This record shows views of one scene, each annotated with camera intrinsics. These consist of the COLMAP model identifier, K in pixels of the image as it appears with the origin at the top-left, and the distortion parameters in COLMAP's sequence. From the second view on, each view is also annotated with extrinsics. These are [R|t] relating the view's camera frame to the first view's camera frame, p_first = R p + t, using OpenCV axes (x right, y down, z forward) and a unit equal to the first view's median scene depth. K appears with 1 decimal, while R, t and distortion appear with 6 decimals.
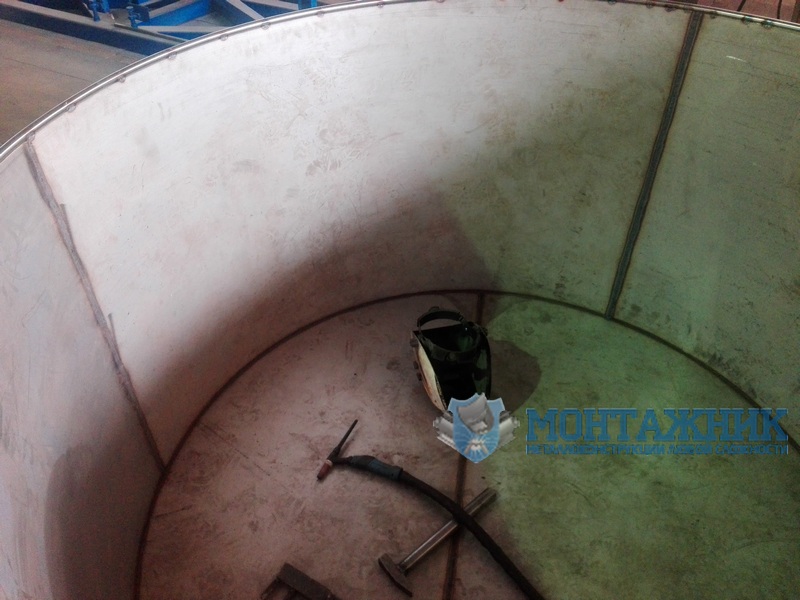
lens RADIAL K [[627.3, 0, 379.7], [0, 627.3, 299.4], [0, 0, 1]] dist [0.109669, -0.186784]
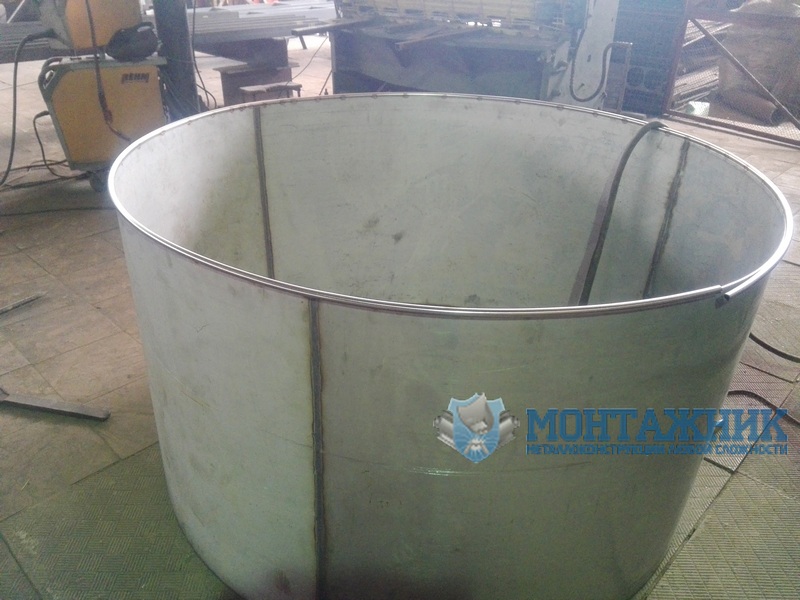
lens RADIAL K [[627.3, 0, 379.7], [0, 627.3, 299.4], [0, 0, 1]] dist [0.109669, -0.186784]
pose [[0.206984, -0.458045, 0.864496, -0.855170], [0.618811, 0.745714, 0.246949, -0.257139], [-0.757780, 0.483845, 0.437794, 0.278719]]
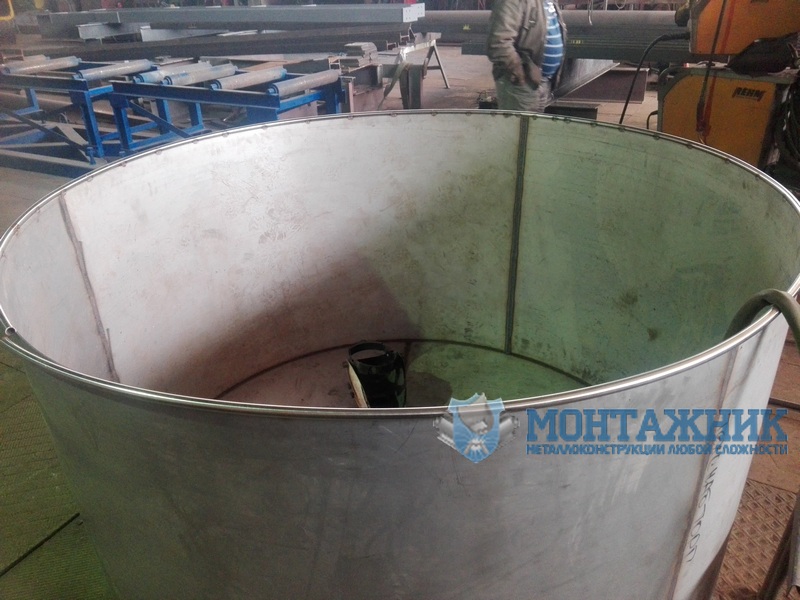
lens RADIAL K [[630.7, 0, 387.4], [0, 630.7, 302.2], [0, 0, 1]] dist [0.109156, -0.186482]
pose [[0.998124, -0.045253, 0.041249, 0.092820], [0.053066, 0.975394, -0.213987, 0.225512], [-0.030550, 0.215774, 0.975965, -0.284708]]
